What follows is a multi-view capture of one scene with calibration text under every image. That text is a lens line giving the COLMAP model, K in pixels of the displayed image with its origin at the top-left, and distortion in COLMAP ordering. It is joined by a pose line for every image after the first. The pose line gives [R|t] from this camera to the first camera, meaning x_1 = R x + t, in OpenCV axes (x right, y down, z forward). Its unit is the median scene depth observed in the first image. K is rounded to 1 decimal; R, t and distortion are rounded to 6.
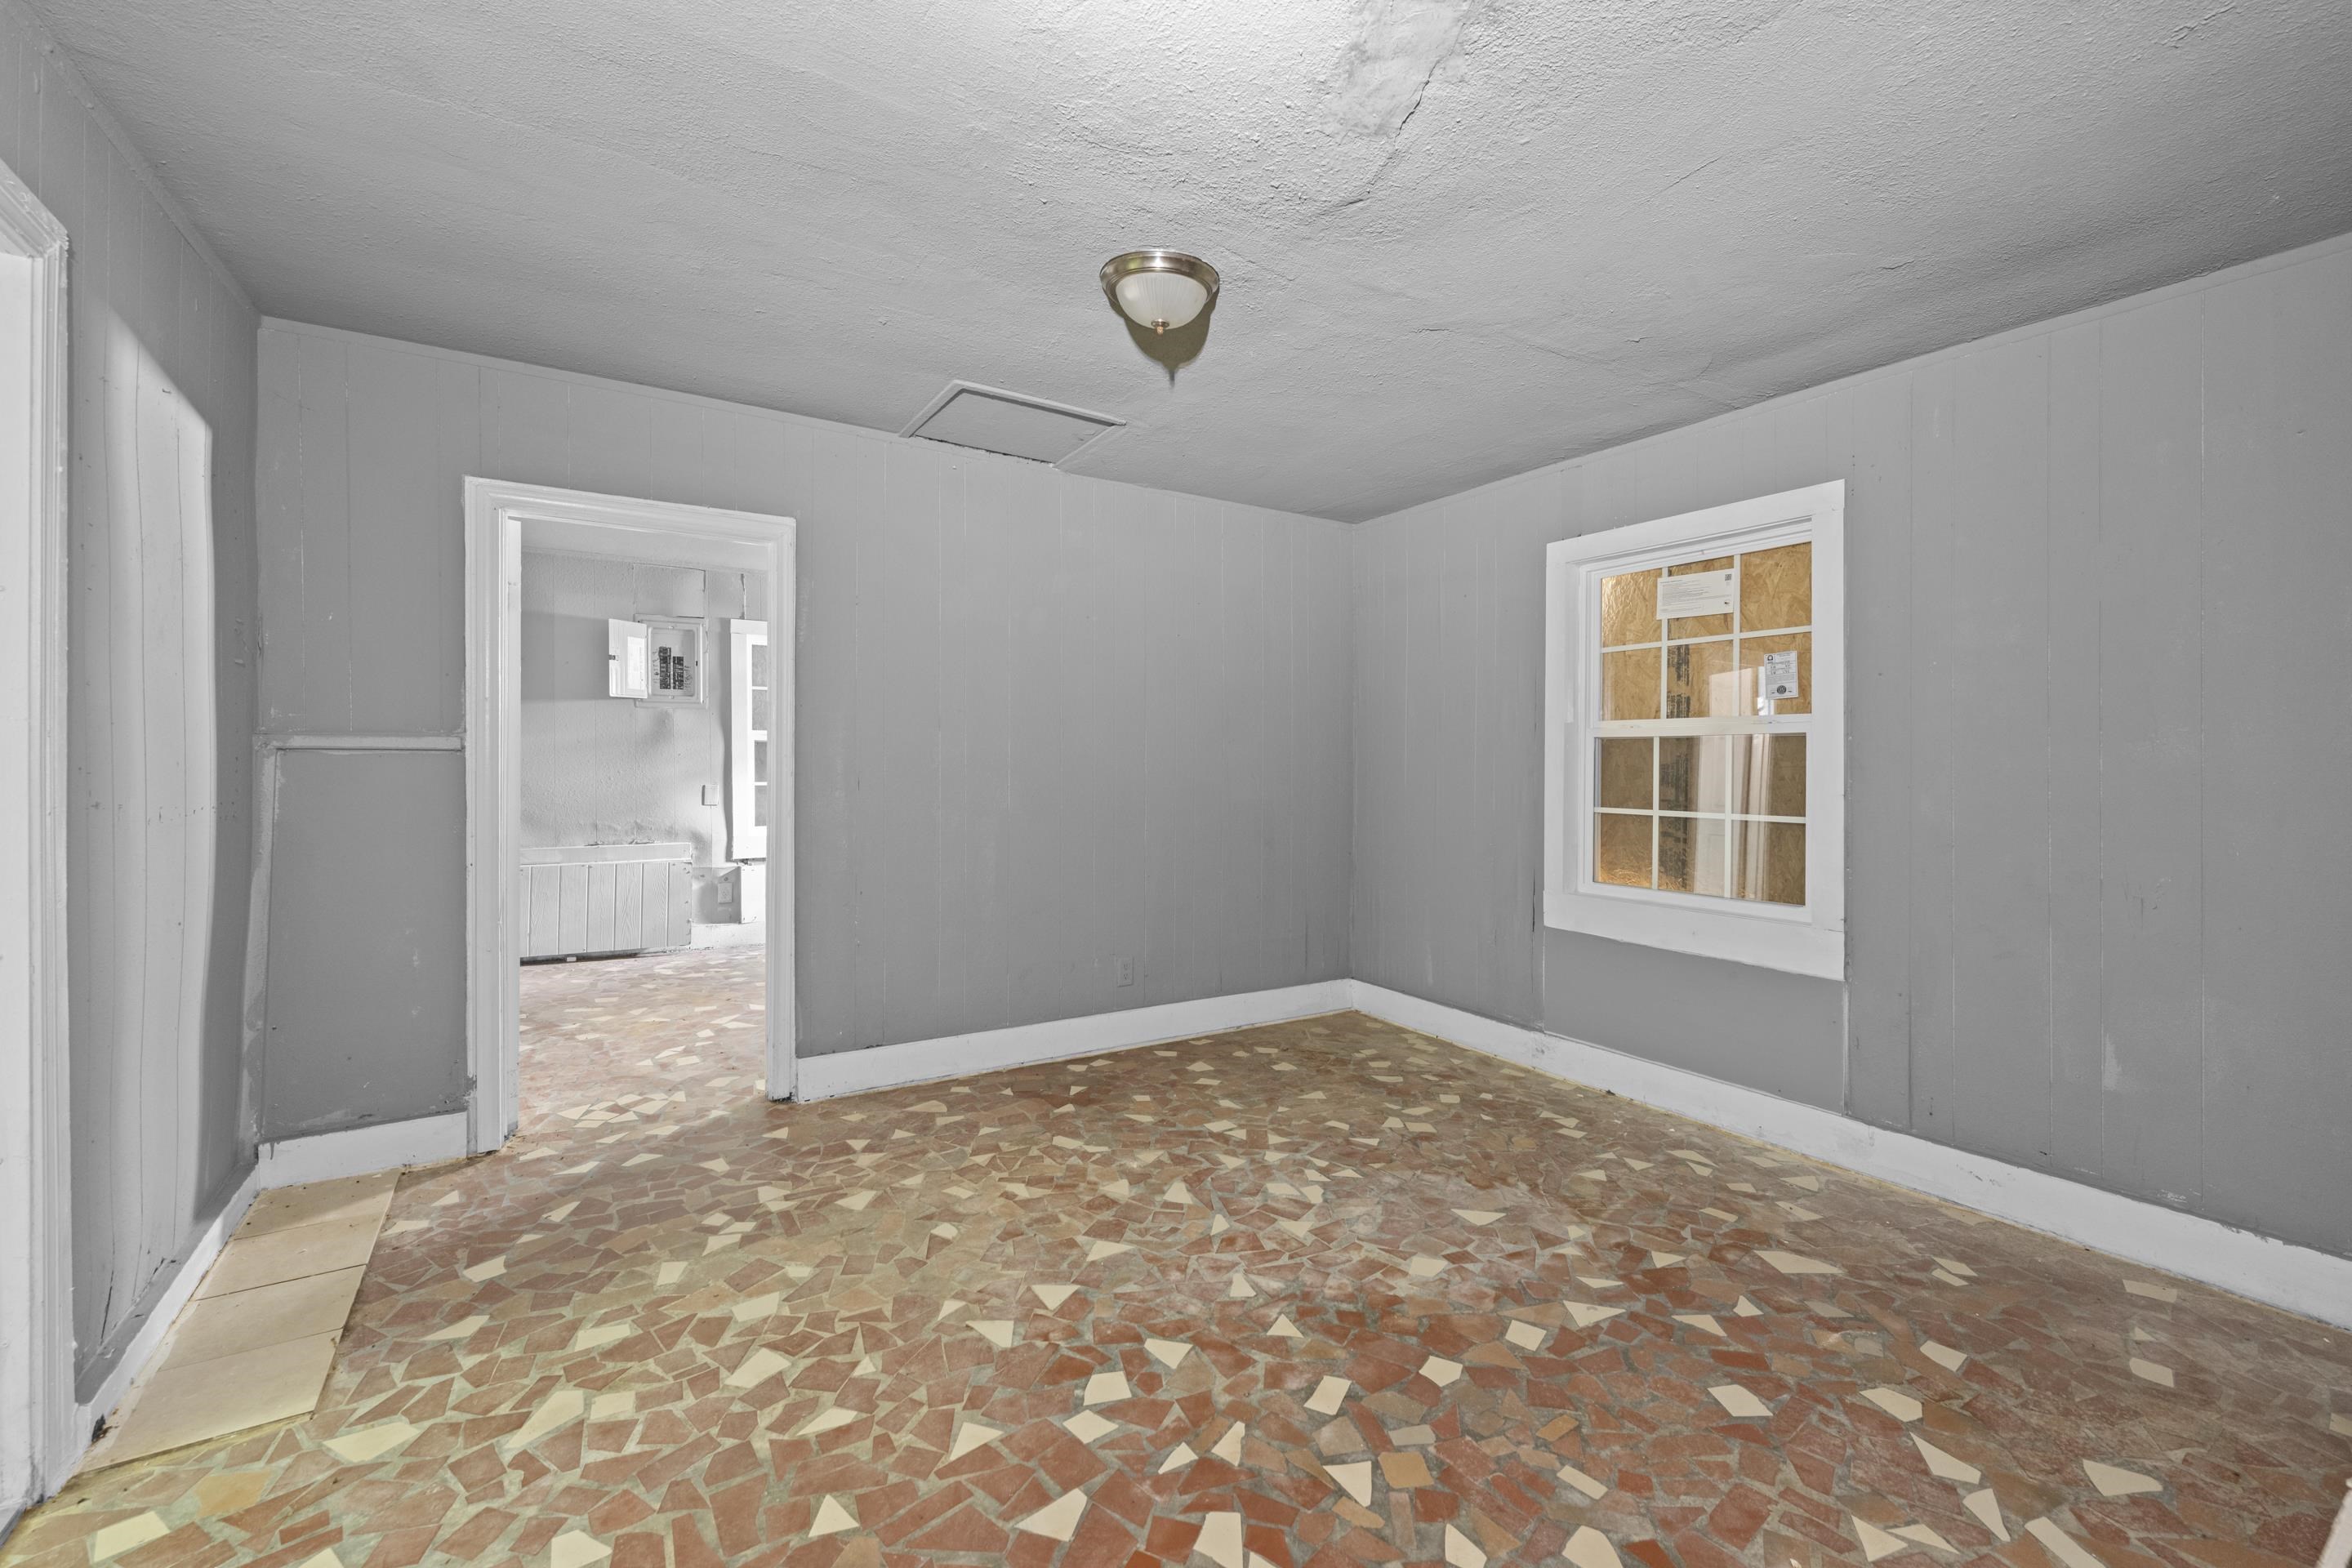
lens RADIAL K [[966.0, 0, 1181.7], [0, 966.0, 767.4], [0, 0, 1]] dist [-0.002020, -0.000223]
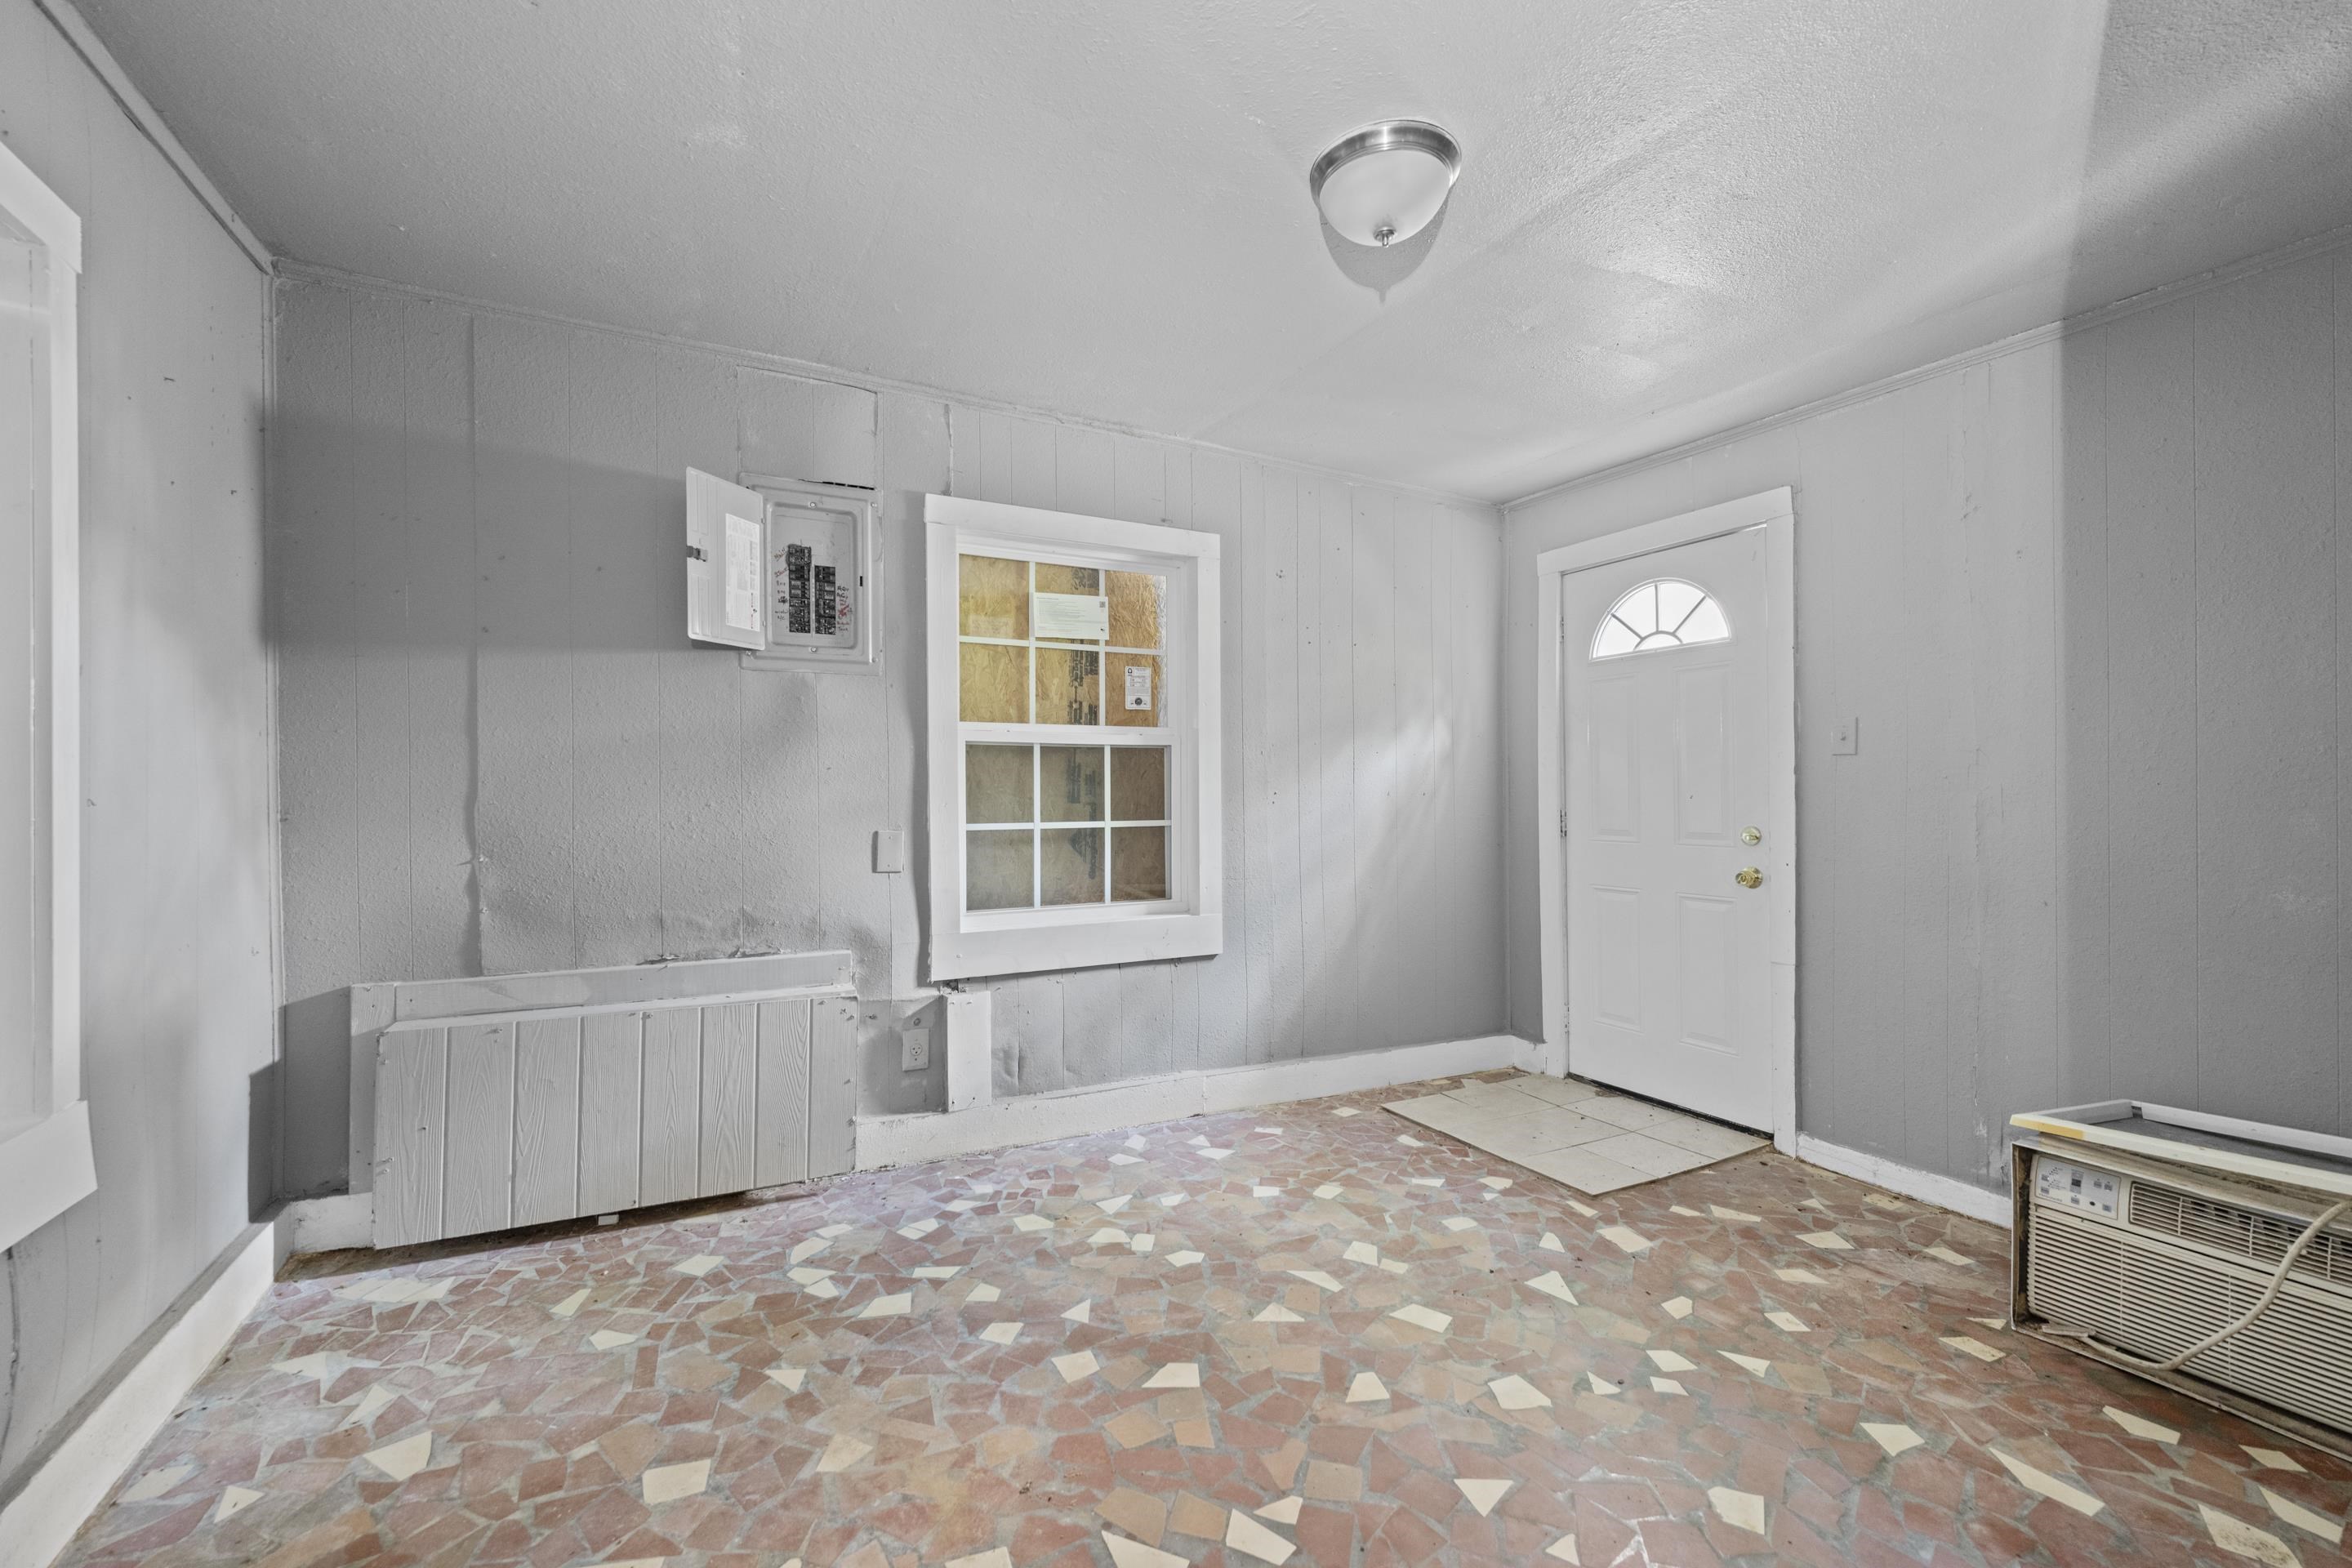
lens RADIAL K [[966.0, 0, 1167.9], [0, 966.0, 792.9], [0, 0, 1]] dist [-0.002020, -0.000223]
pose [[0.995399, -0.003146, -0.095769, -0.302493], [0.002883, 0.999992, -0.002885, 0.001199], [0.095777, 0.002596, 0.995399, 0.531112]]
